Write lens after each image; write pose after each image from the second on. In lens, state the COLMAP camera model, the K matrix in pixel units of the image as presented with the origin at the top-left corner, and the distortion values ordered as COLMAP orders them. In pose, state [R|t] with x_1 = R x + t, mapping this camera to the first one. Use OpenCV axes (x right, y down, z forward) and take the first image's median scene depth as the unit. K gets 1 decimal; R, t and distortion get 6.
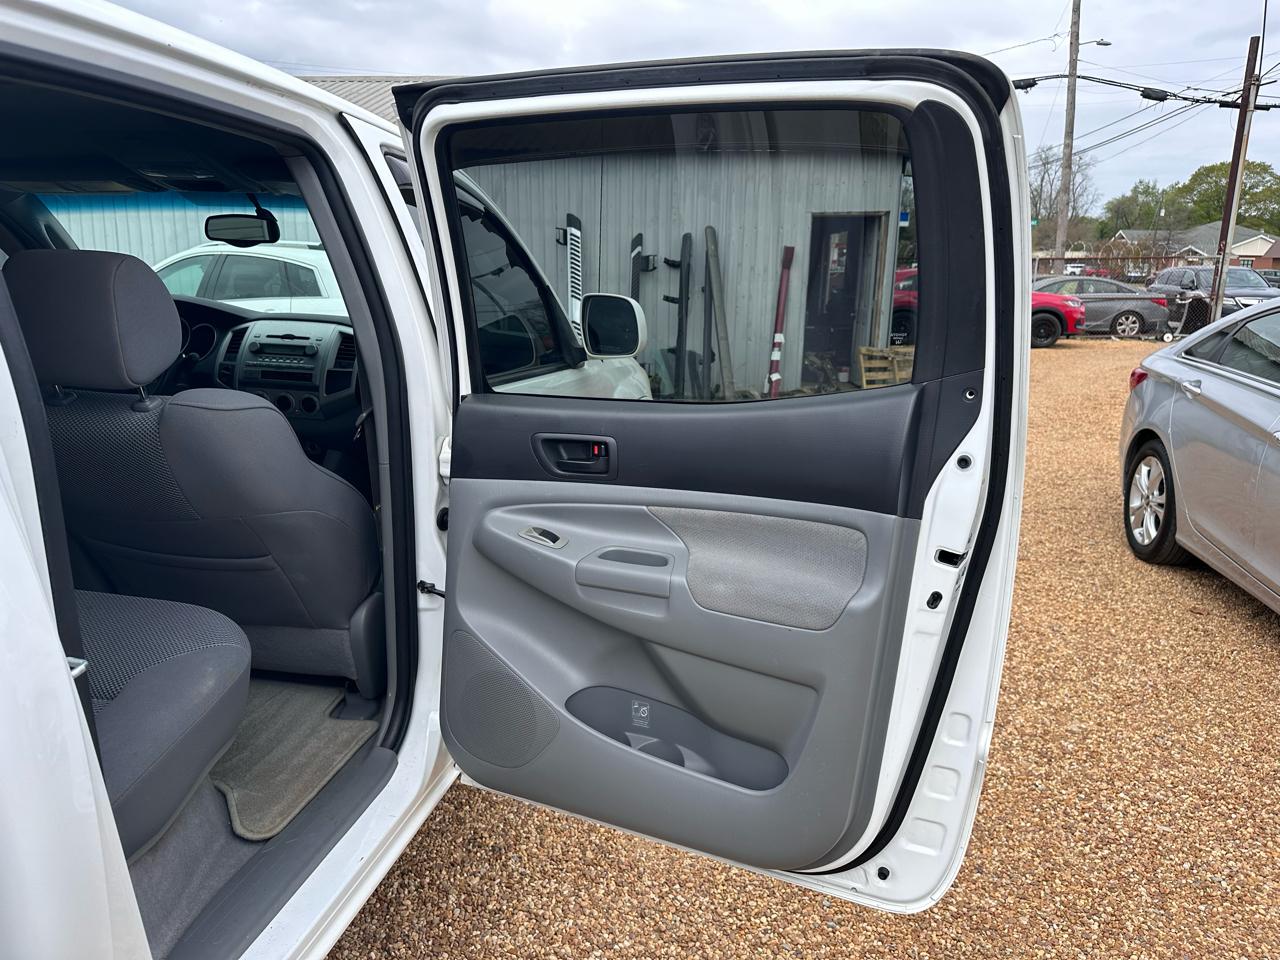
lens RADIAL K [[896.3, 0, 631.2], [0, 896.3, 477.4], [0, 0, 1]] dist [0.025371, -0.033802]
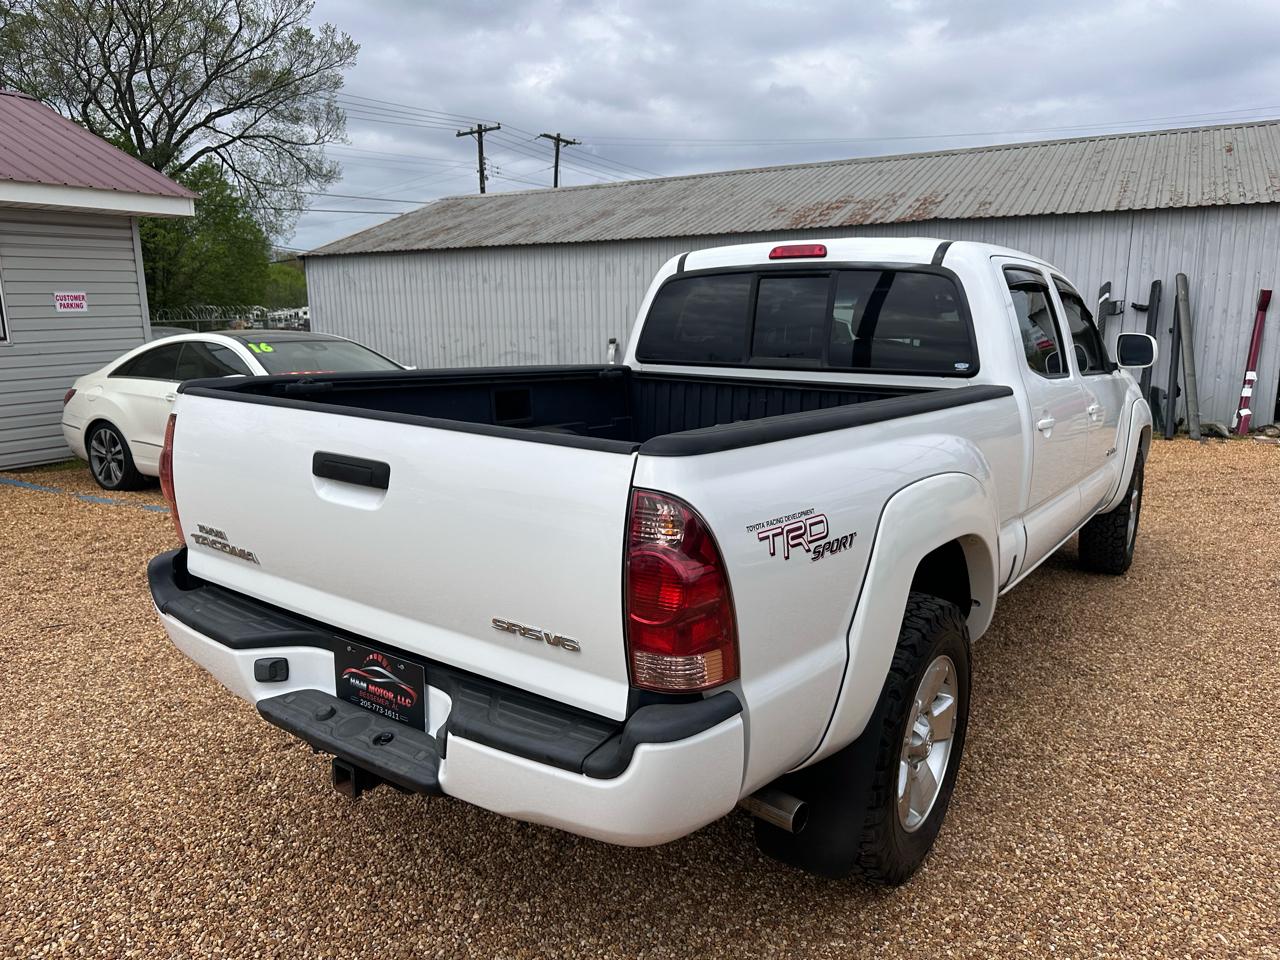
lens RADIAL K [[896.3, 0, 657.1], [0, 896.3, 483.8], [0, 0, 1]] dist [0.025371, -0.033802]
pose [[0.911498, 0.053907, -0.407757, -0.048115], [-0.071636, 0.997029, -0.028322, 0.075156], [0.405019, 0.055026, 0.912651, -0.353661]]
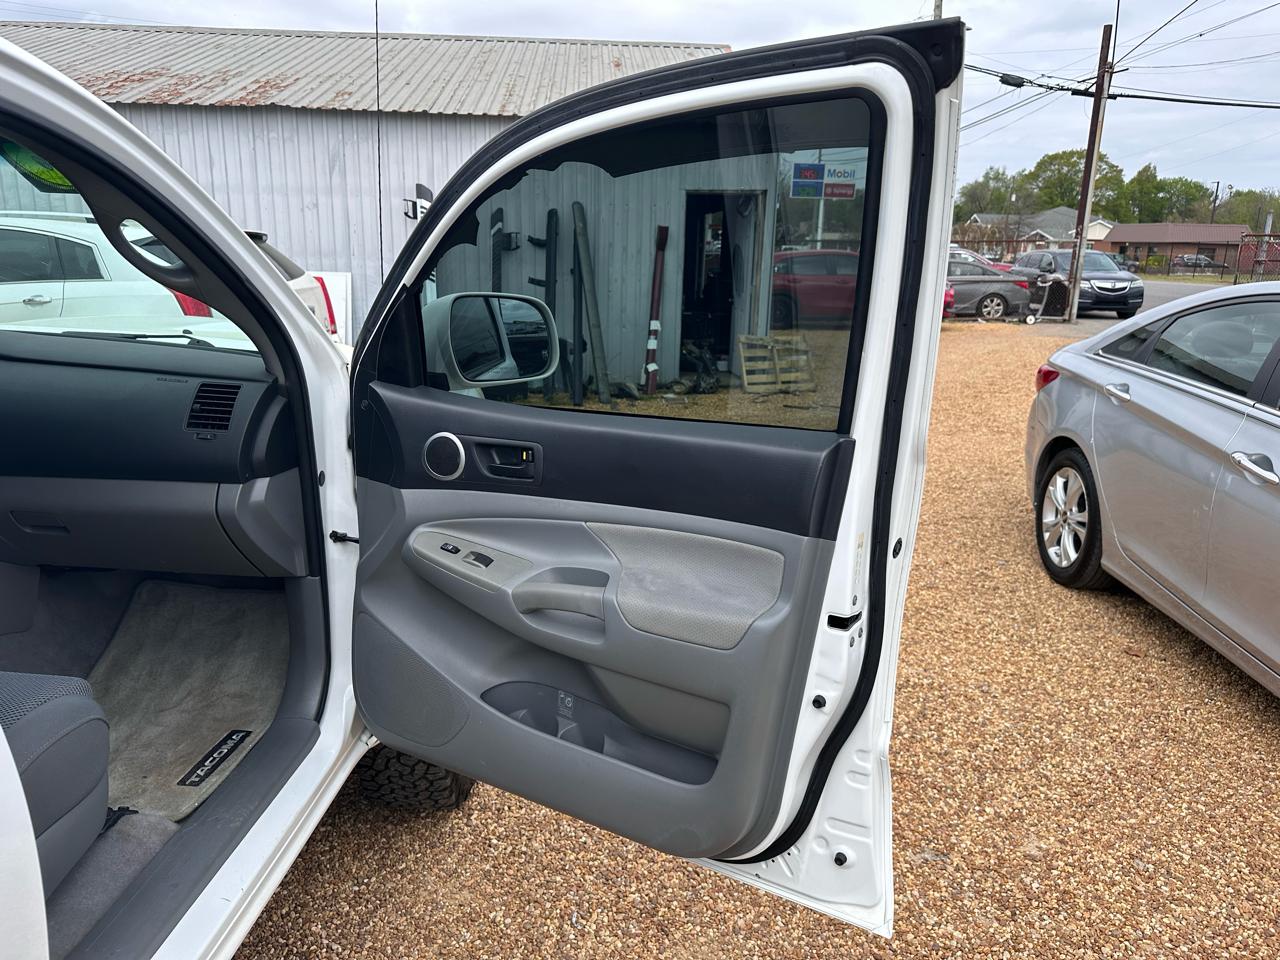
lens RADIAL K [[896.3, 0, 634.4], [0, 896.3, 484.1], [0, 0, 1]] dist [0.025371, -0.033802]
pose [[0.990663, -0.026352, 0.133759, 0.022295], [0.022465, 0.999283, 0.030483, -0.028299], [-0.134467, -0.027194, 0.990545, 0.115677]]
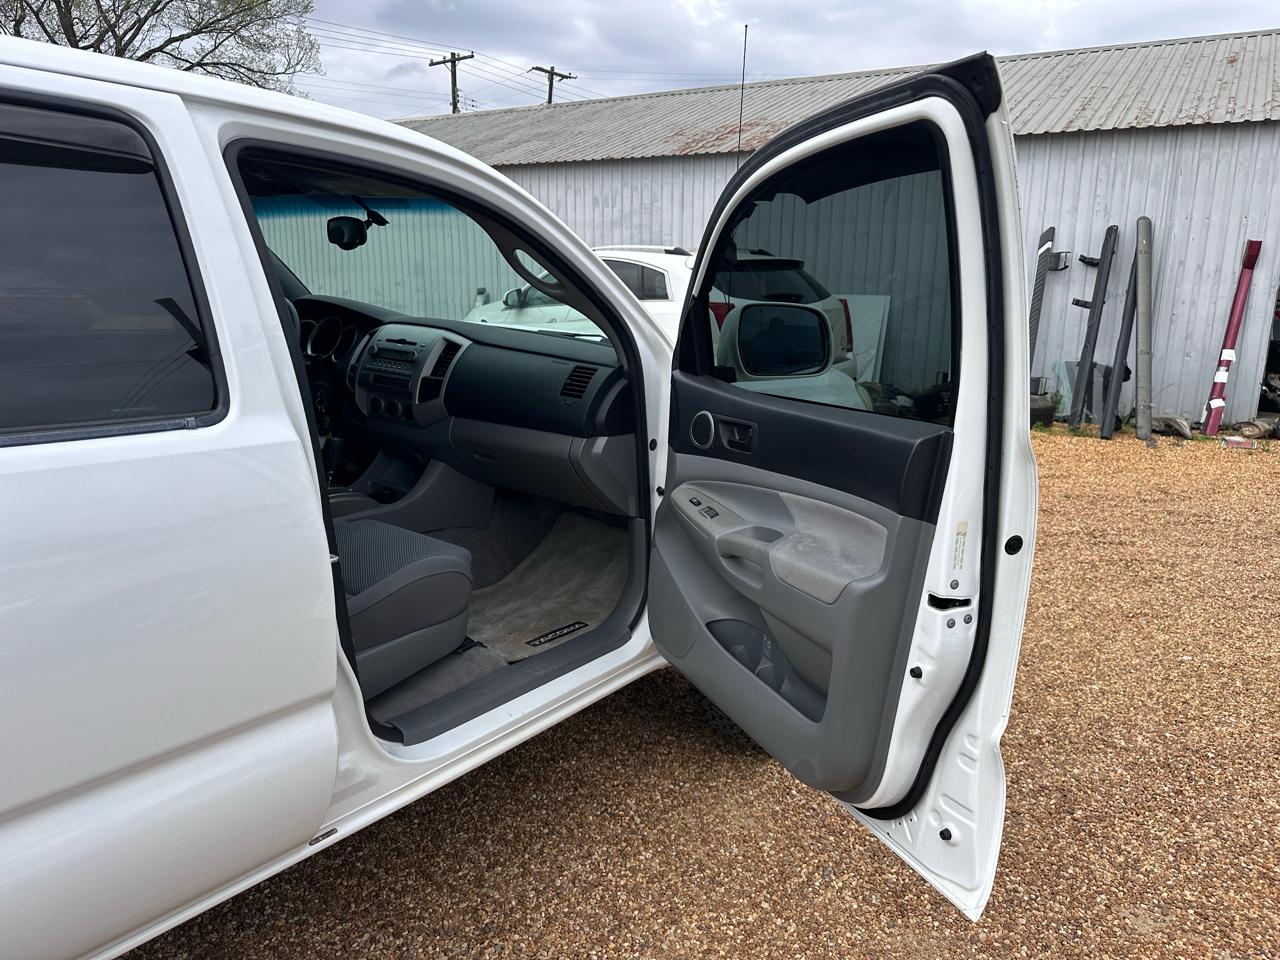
lens RADIAL K [[896.3, 0, 647.3], [0, 896.3, 474.4], [0, 0, 1]] dist [0.025371, -0.033802]
pose [[0.889537, 0.098873, -0.446035, 0.107431], [-0.100616, 0.994727, 0.019842, -0.020216], [0.445645, 0.027228, 0.894796, 0.085001]]
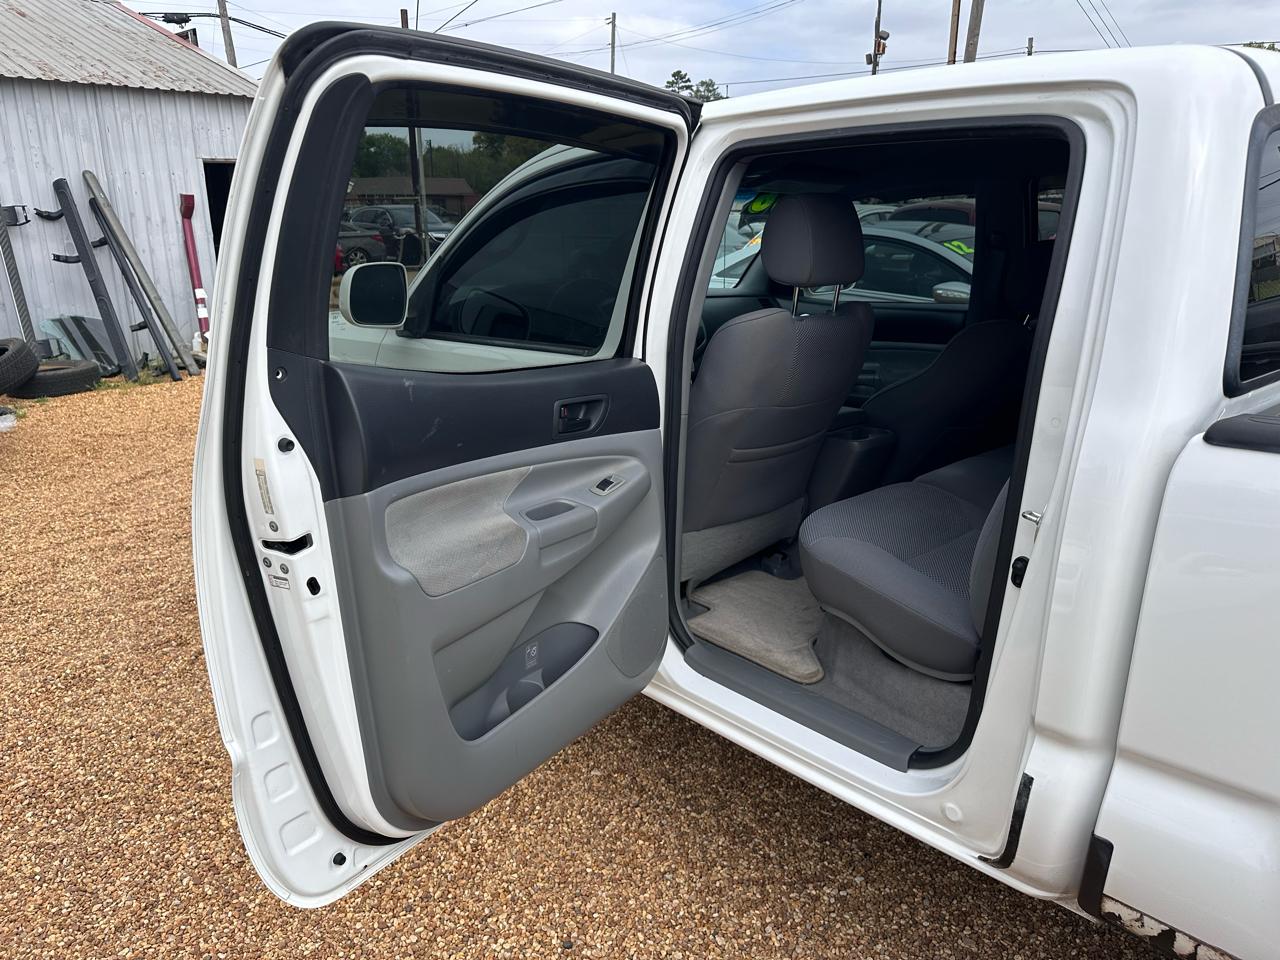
lens RADIAL K [[896.3, 0, 644.3], [0, 896.3, 470.9], [0, 0, 1]] dist [0.025371, -0.033802]
pose [[0.601960, -0.238603, 0.762045, -0.459606], [0.193693, 0.969444, 0.150539, -0.041542], [-0.774679, 0.056984, 0.629782, 0.092216]]
